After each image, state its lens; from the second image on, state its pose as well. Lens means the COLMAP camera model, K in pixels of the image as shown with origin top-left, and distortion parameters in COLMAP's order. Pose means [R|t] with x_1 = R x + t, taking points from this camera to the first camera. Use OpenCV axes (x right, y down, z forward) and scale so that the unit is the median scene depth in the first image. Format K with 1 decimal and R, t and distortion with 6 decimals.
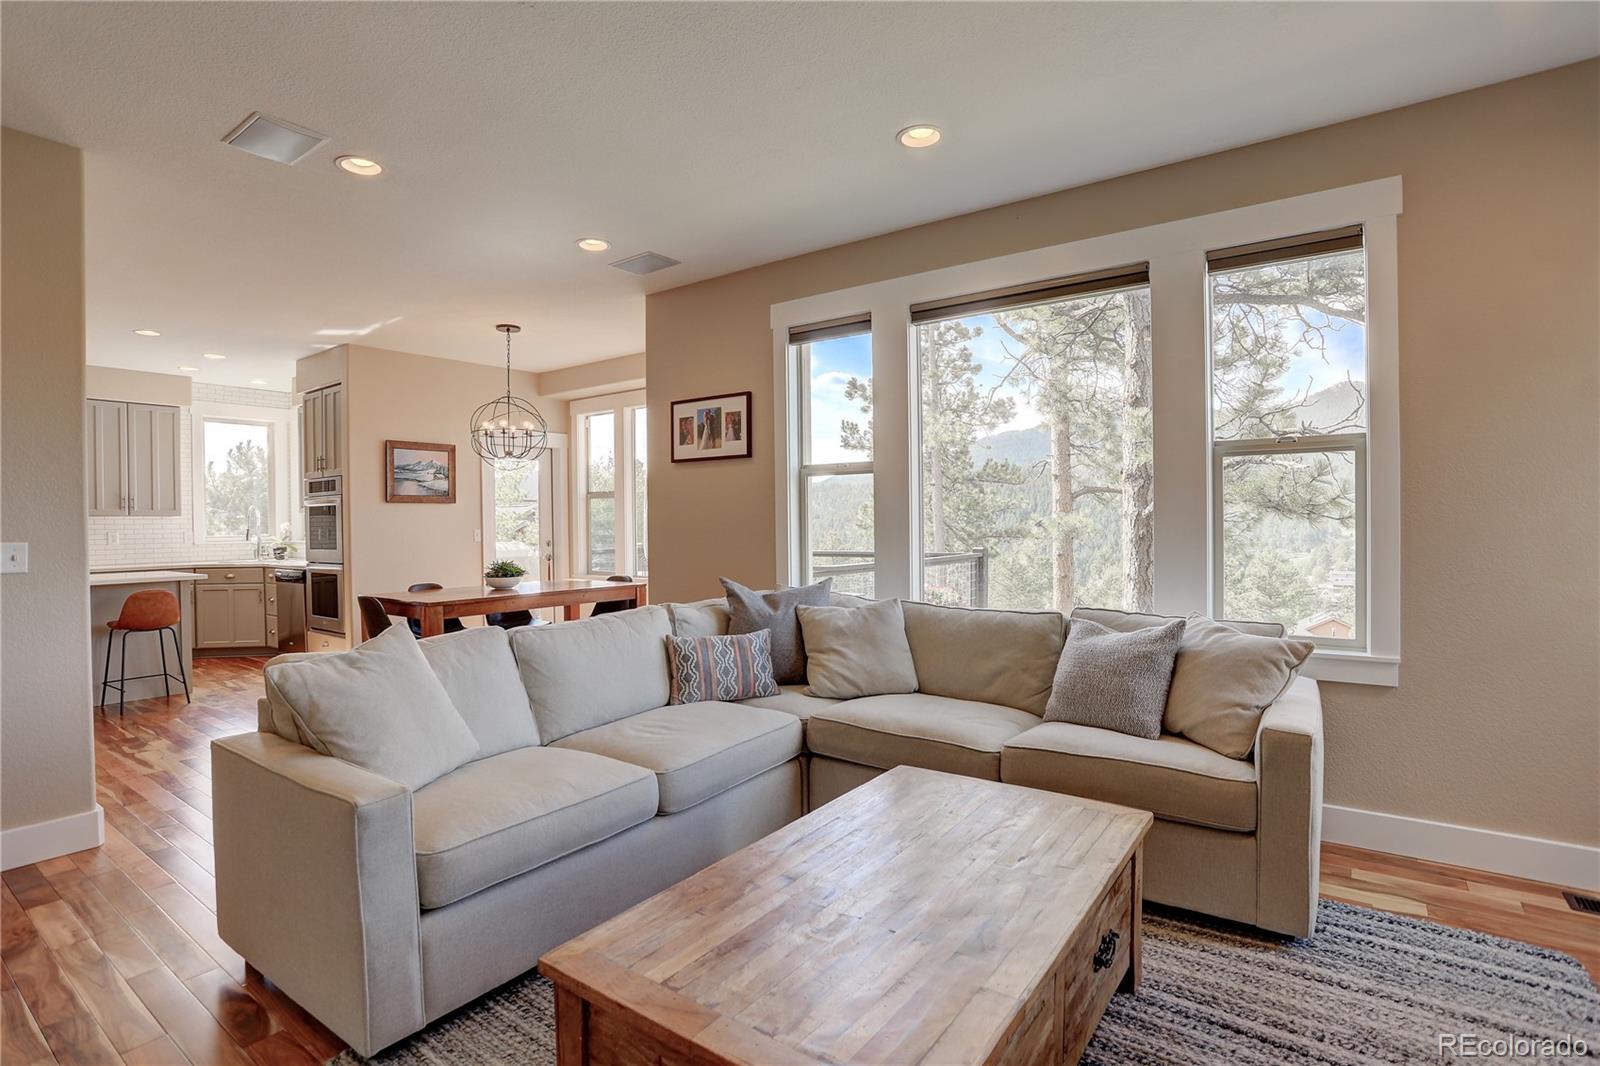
lens RADIAL K [[767.2, 0, 793.1], [0, 767.2, 526.5], [0, 0, 1]] dist [-0.044844, 0.031776]
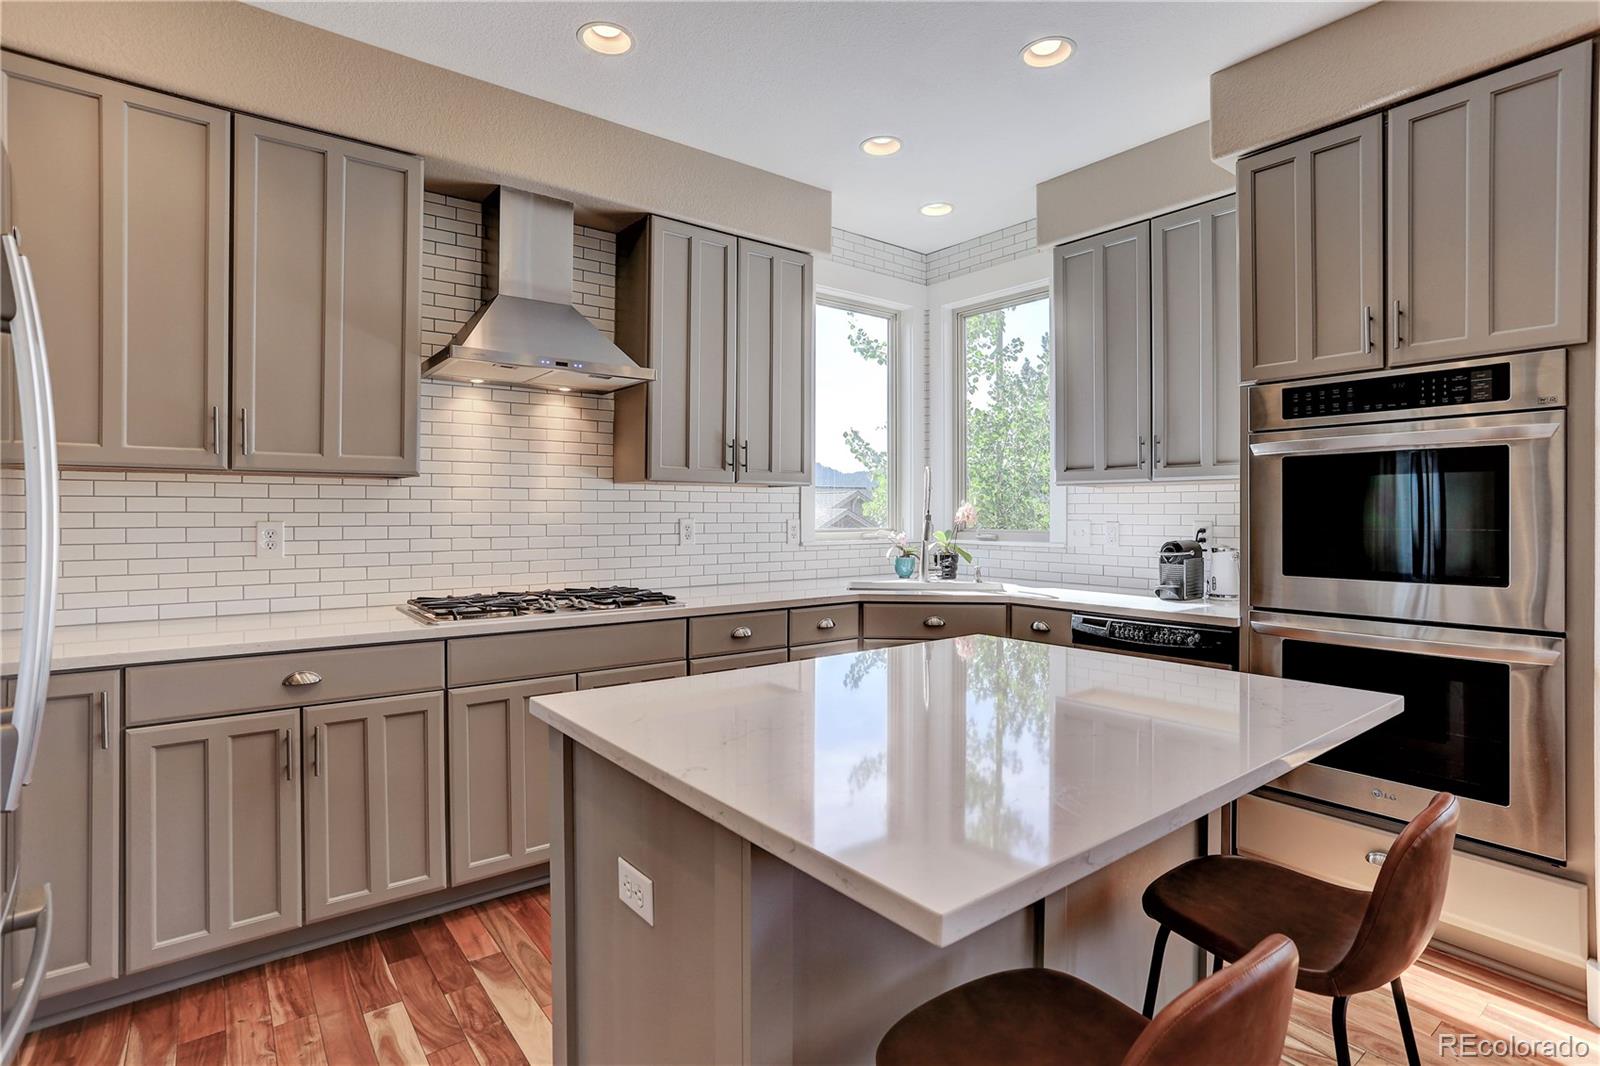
lens RADIAL K [[791.3, 0, 796.9], [0, 791.3, 514.2], [0, 0, 1]] dist [-0.058340, 0.035836]
pose [[0.960954, 0.011977, -0.276448, -0.734992], [-0.012950, 0.999915, -0.001696, 0.004859], [0.276404, 0.005210, 0.961027, 0.563145]]
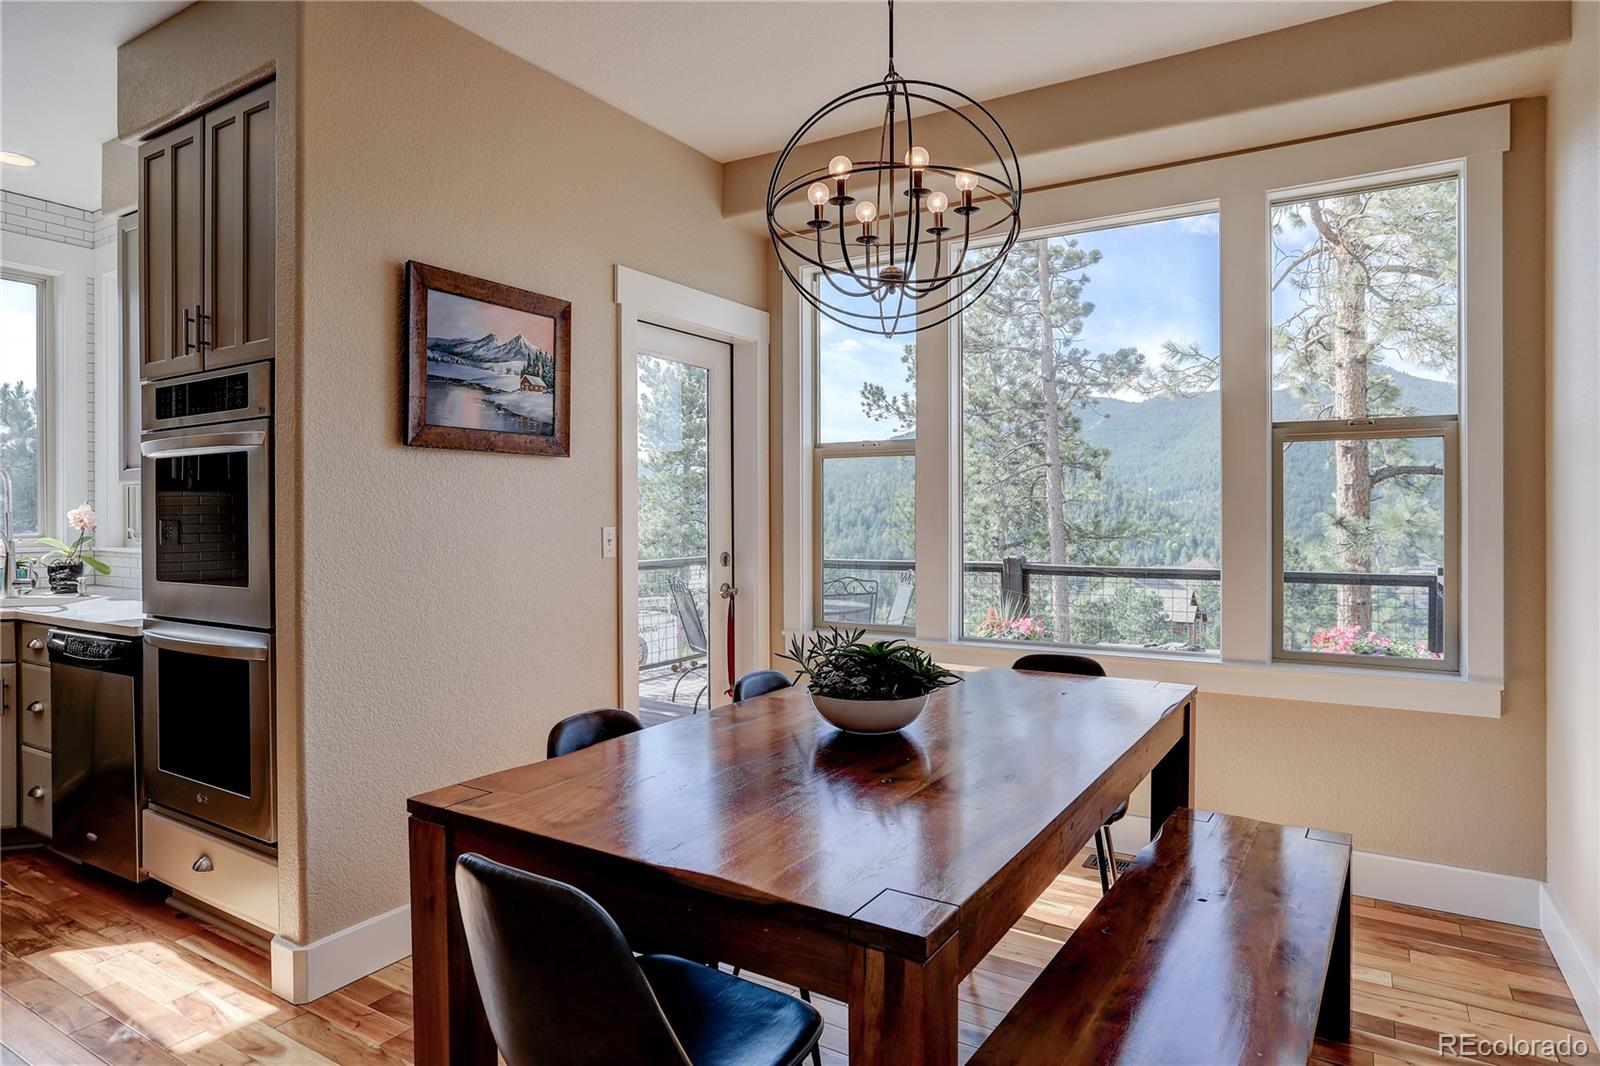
lens RADIAL K [[916.5, 0, 795.2], [0, 916.5, 510.0], [0, 0, 1]] dist [0.002661, 0.003454]
pose [[0.997399, 0.009740, 0.071417, -0.364177], [-0.008828, 0.999876, -0.013075, 0.000851], [-0.071535, 0.012410, 0.997361, 0.540654]]
